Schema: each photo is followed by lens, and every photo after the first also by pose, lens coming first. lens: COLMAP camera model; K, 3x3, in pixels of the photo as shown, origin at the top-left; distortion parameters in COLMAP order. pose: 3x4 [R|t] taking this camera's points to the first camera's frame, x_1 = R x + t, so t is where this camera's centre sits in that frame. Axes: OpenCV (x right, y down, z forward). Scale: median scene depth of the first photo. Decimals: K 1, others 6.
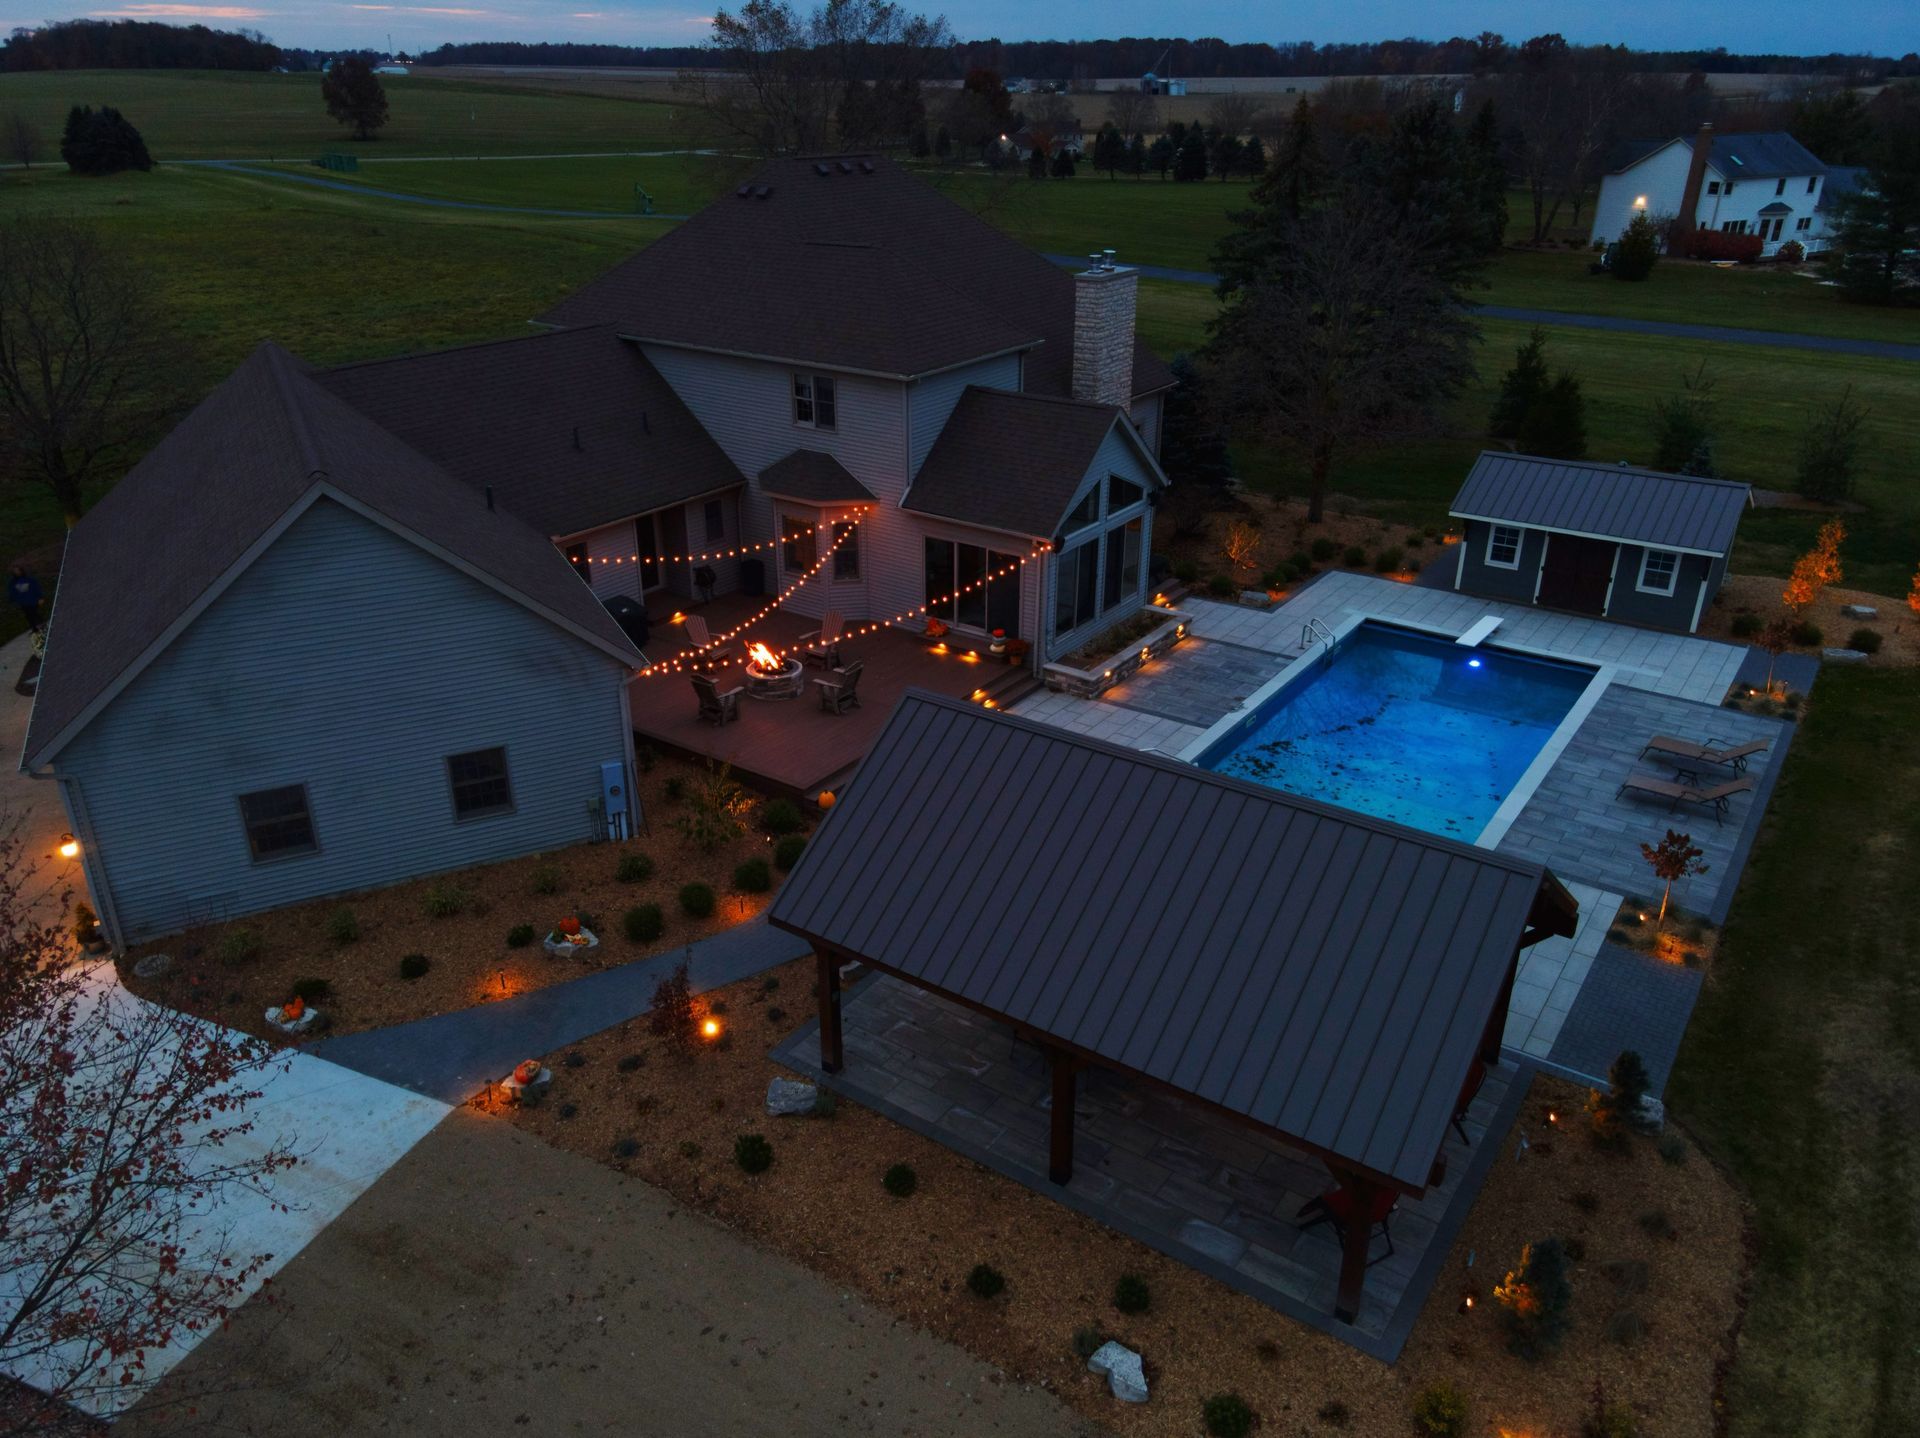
lens RADIAL K [[1405.1, 0, 960.0], [0, 1405.1, 719.0], [0, 0, 1]] dist [0.030524, 0.001158]
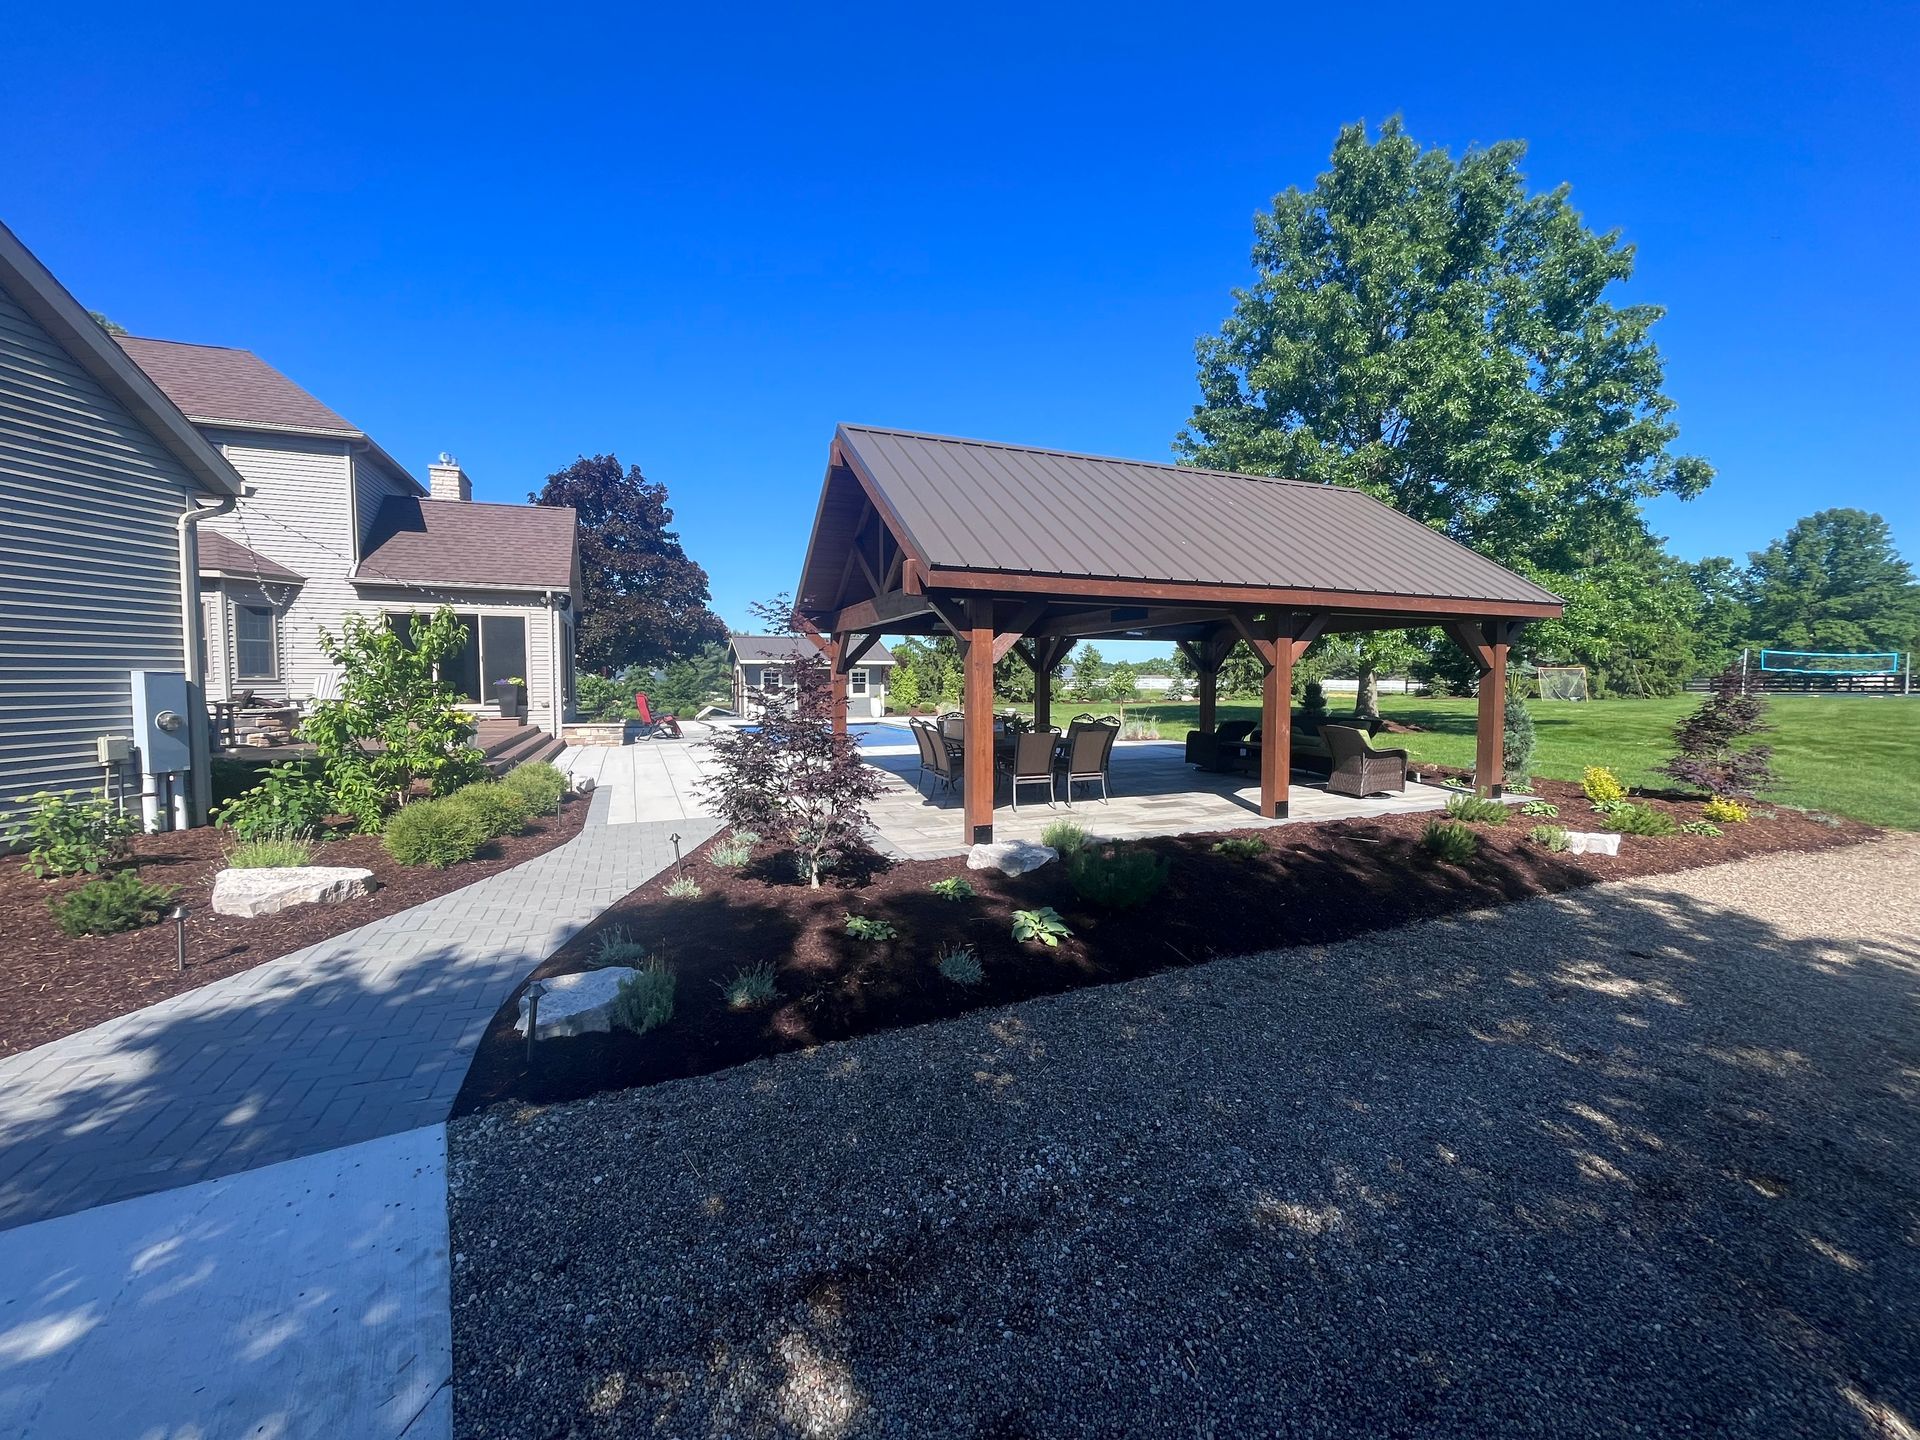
lens RADIAL K [[770.6, 0, 959.1], [0, 770.6, 726.3], [0, 0, 1]] dist [0.000453, -0.002634]
pose [[0.537351, -0.053282, 0.841674, -0.252008], [0.353778, 0.920189, -0.167611, 0.155949], [-0.765568, 0.387832, 0.513315, 0.488495]]
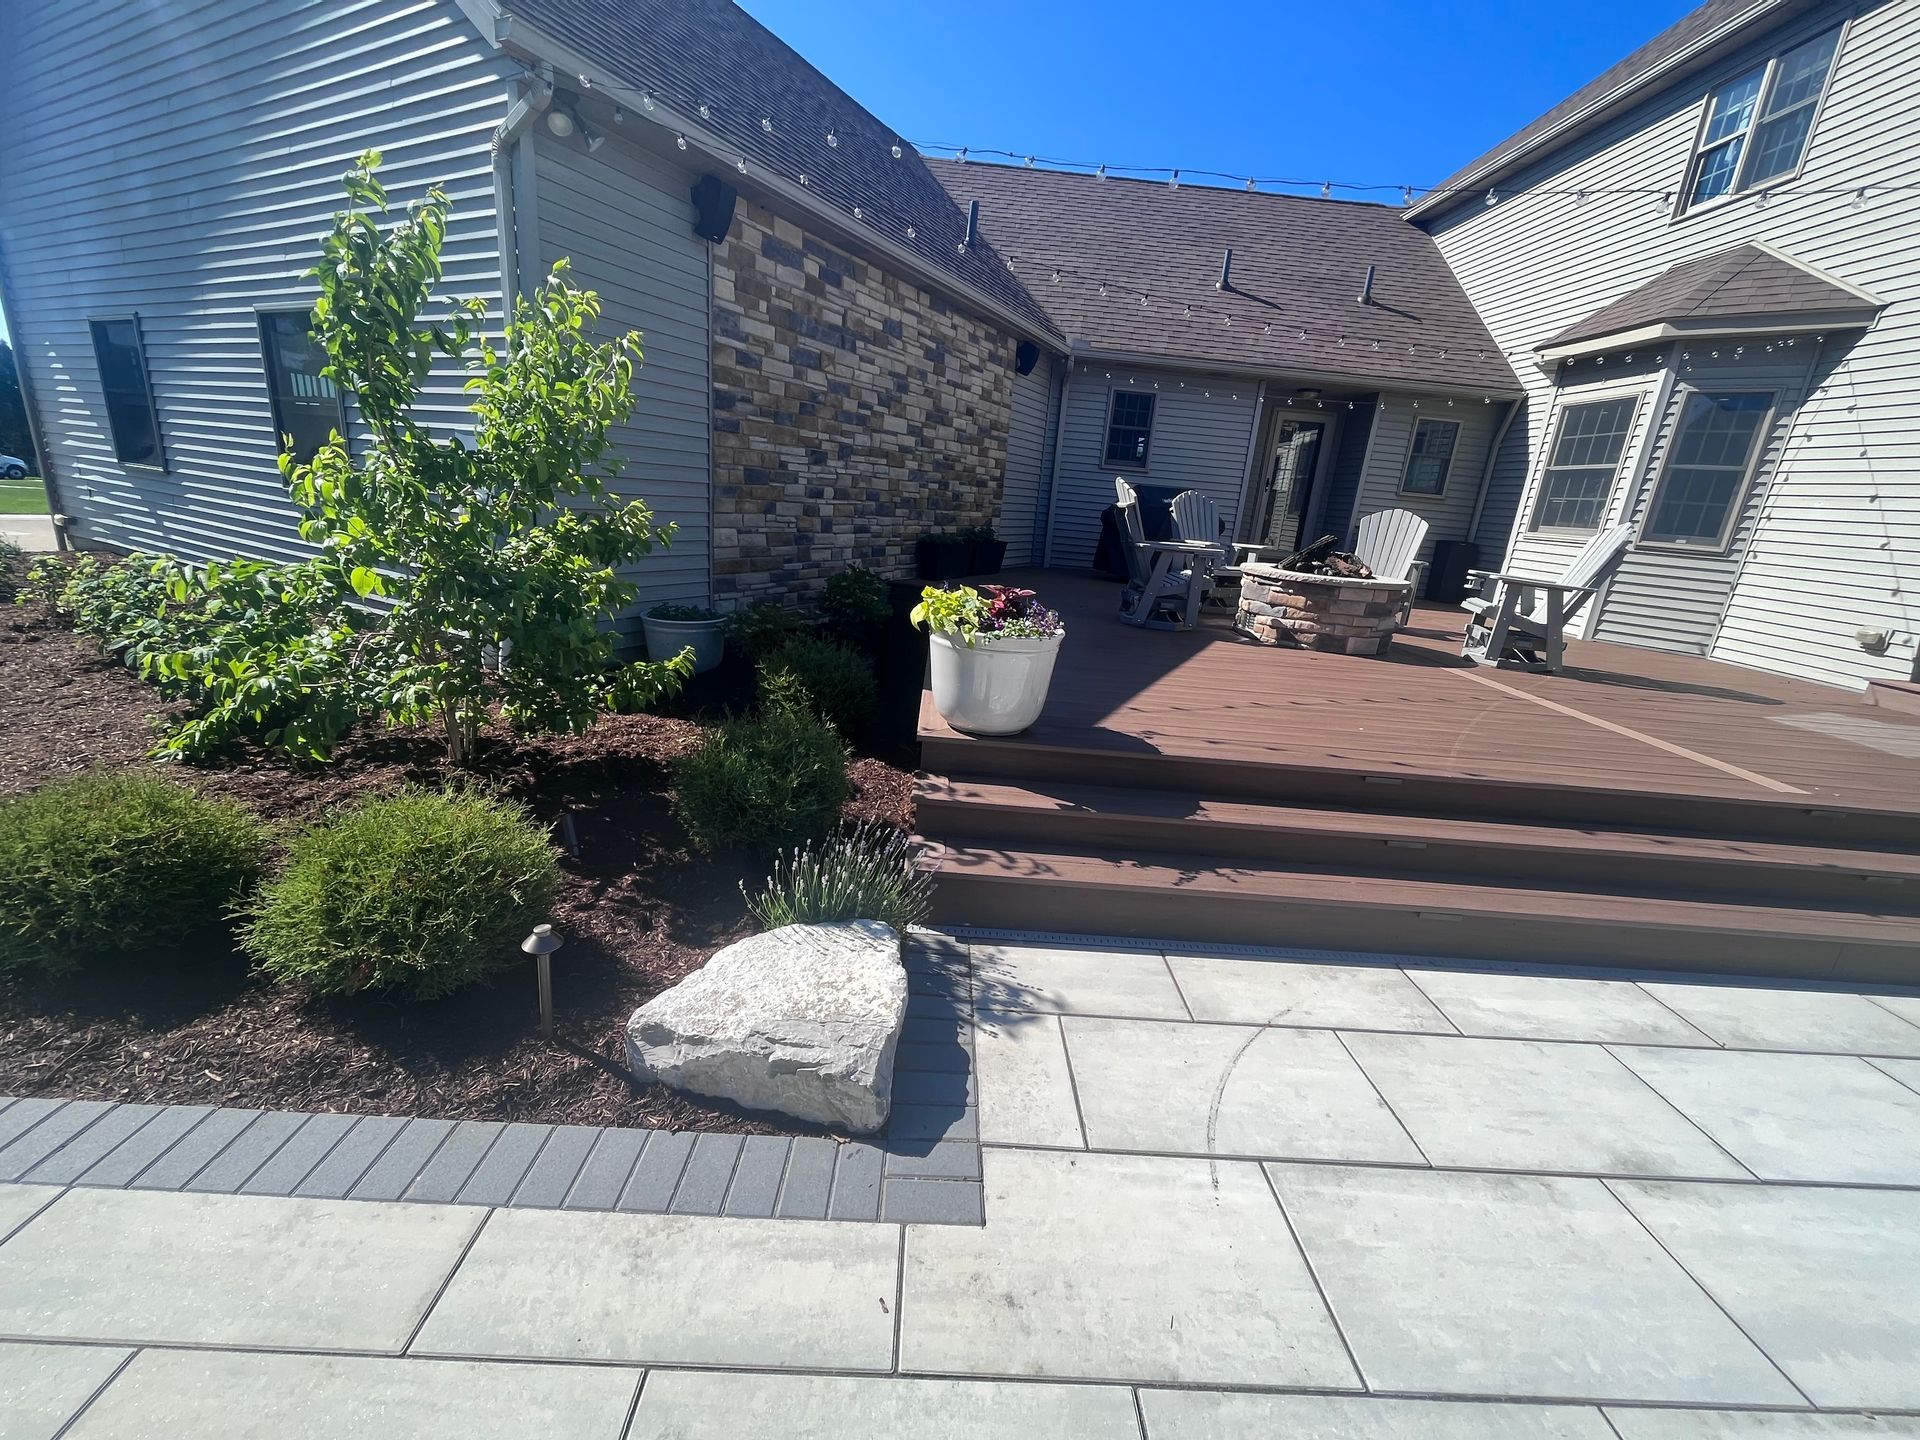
lens RADIAL K [[776.5, 0, 956.1], [0, 776.5, 722.1], [0, 0, 1]] dist [-0.001852, -0.000397]
pose [[0.577391, 0.277671, -0.767801, -0.013804], [-0.413154, 0.910472, 0.018573, 0.035197], [0.704218, 0.306496, 0.640419, 0.754677]]
